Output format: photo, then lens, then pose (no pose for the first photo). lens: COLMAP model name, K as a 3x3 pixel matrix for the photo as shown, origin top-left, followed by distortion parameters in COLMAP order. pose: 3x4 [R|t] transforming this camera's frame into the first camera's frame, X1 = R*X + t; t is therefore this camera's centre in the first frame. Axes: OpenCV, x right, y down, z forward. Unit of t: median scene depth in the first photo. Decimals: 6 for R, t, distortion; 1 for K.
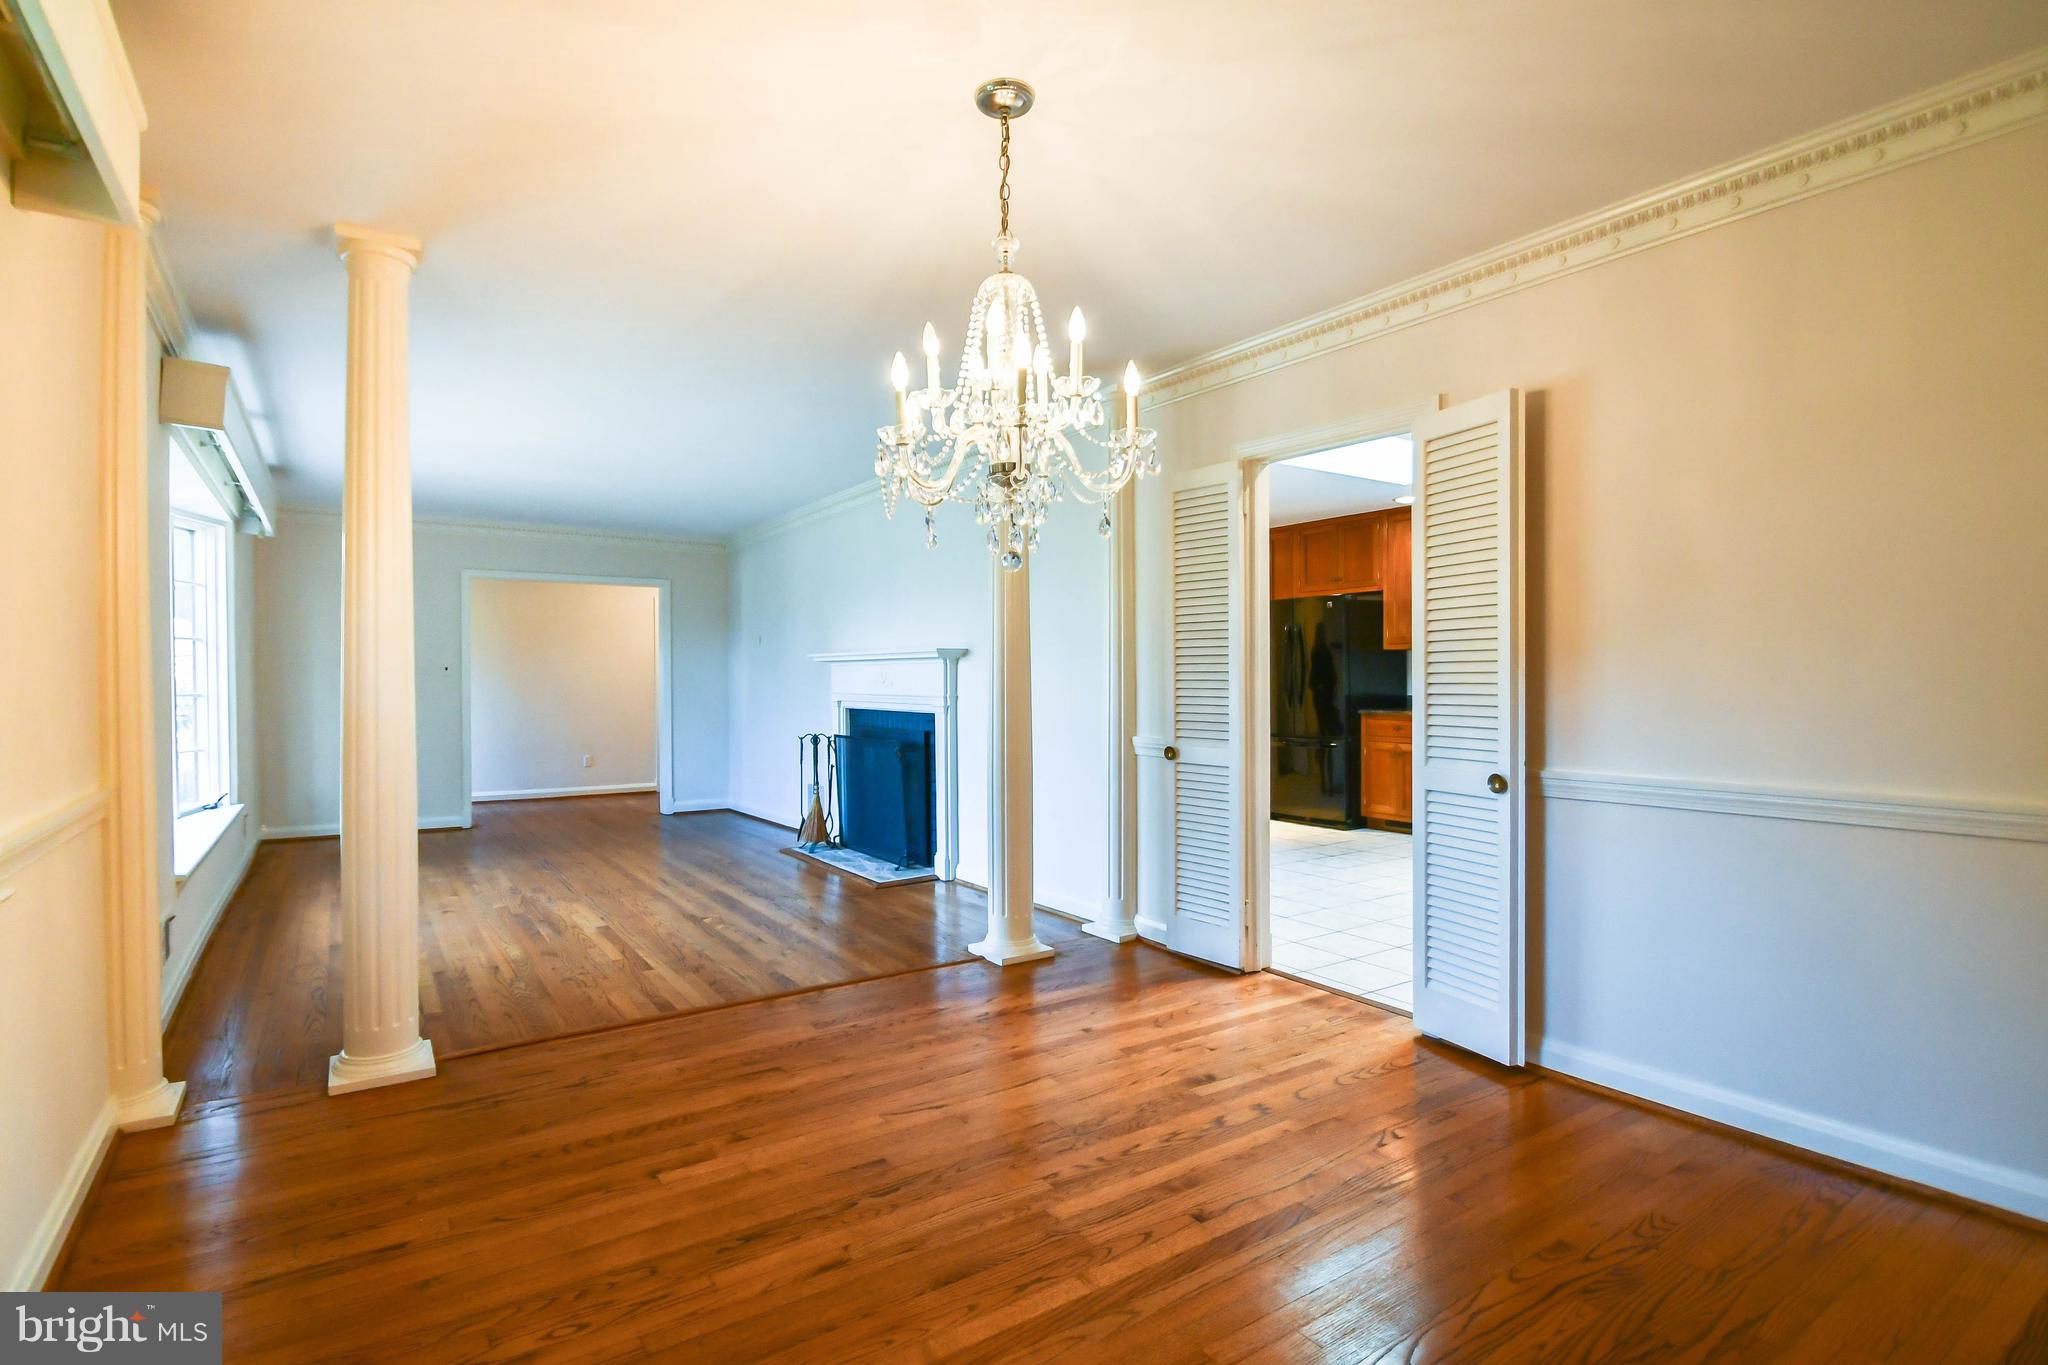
lens RADIAL K [[993.0, 0, 1006.5], [0, 993.0, 676.6], [0, 0, 1]] dist [0.015105, -0.000115]
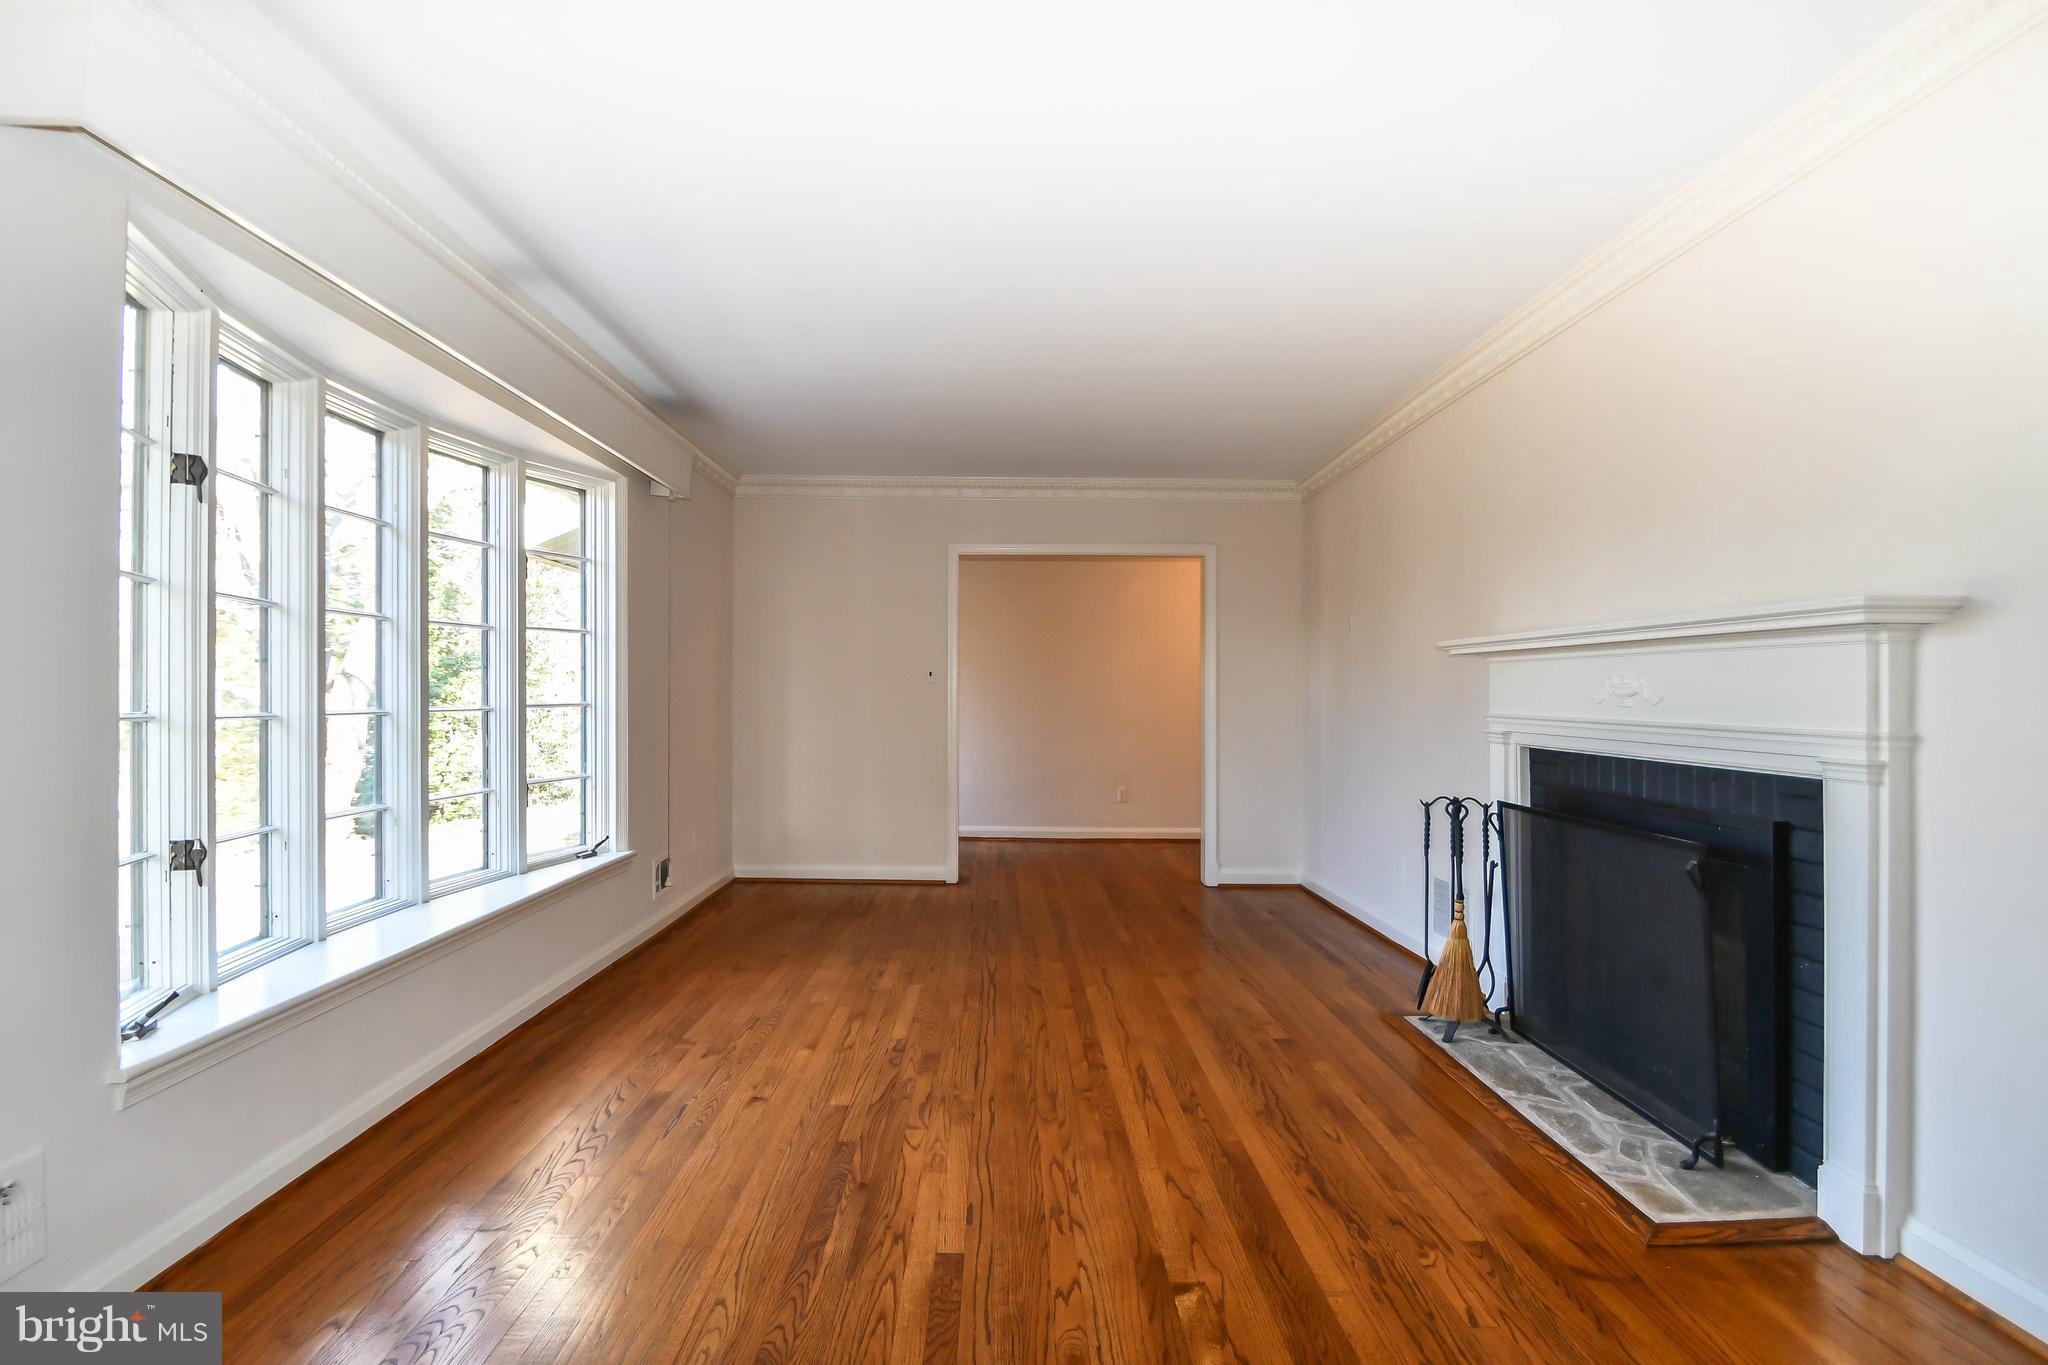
lens RADIAL K [[983.3, 0, 1004.7], [0, 983.3, 685.8], [0, 0, 1]] dist [-0.000942, -0.009169]
pose [[0.831547, 0.005216, -0.555429, -0.125271], [-0.007791, 0.999967, -0.002274, 0.005108], [0.555399, 0.006219, 0.831561, 0.538680]]
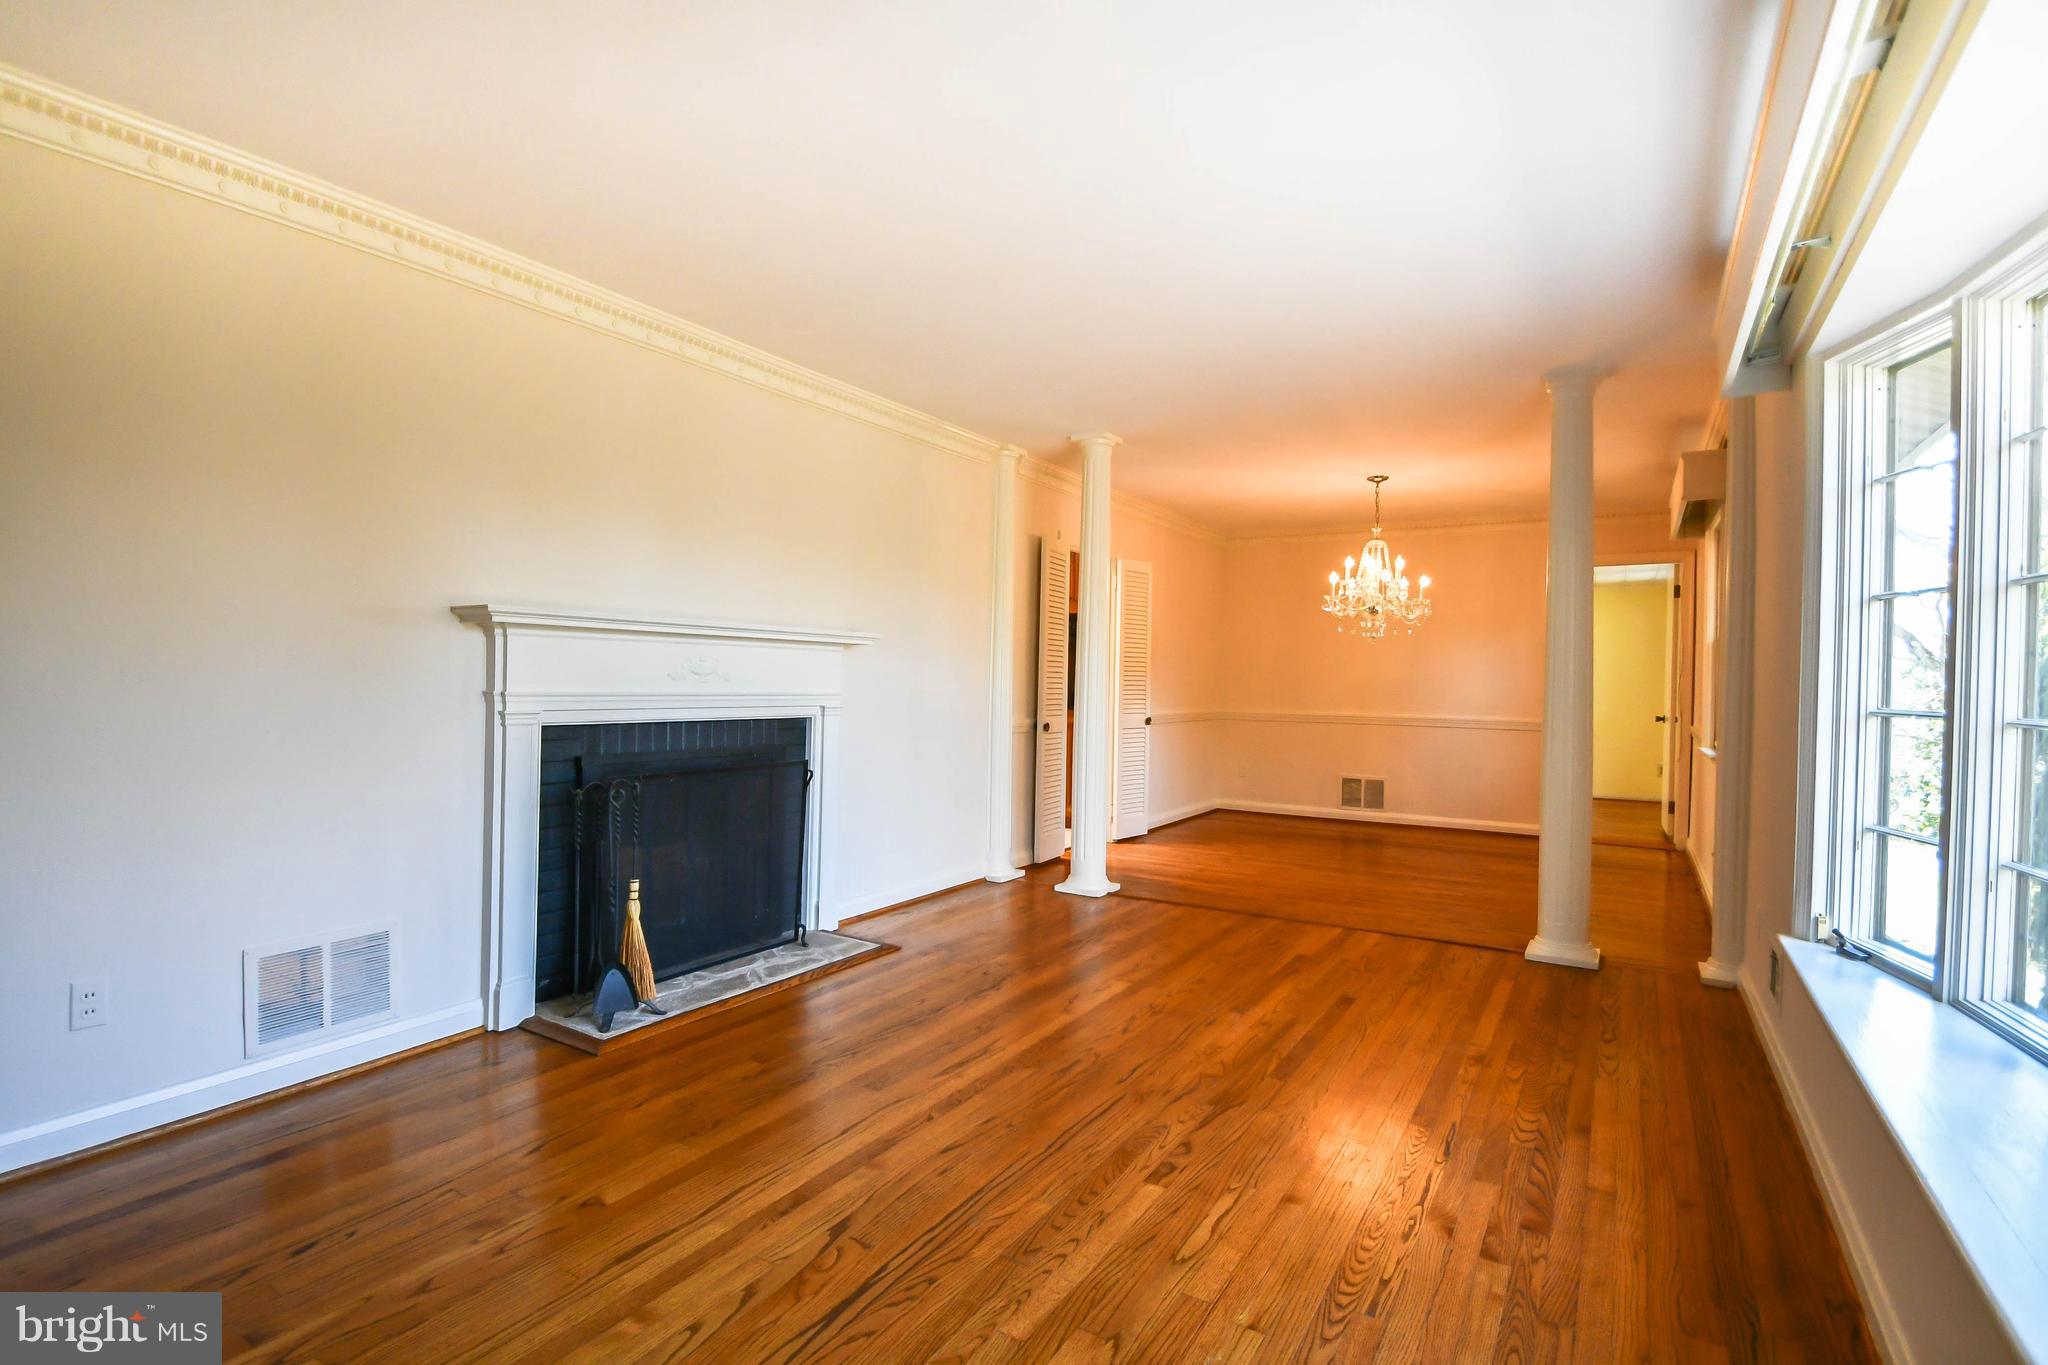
lens RADIAL K [[983.3, 0, 1004.7], [0, 983.3, 685.8], [0, 0, 1]] dist [-0.000942, -0.009169]
pose [[-0.405289, -0.006434, 0.914166, -0.808135], [-0.013249, 0.999912, 0.001164, 0.010930], [-0.914093, -0.011640, -0.405339, 1.180472]]
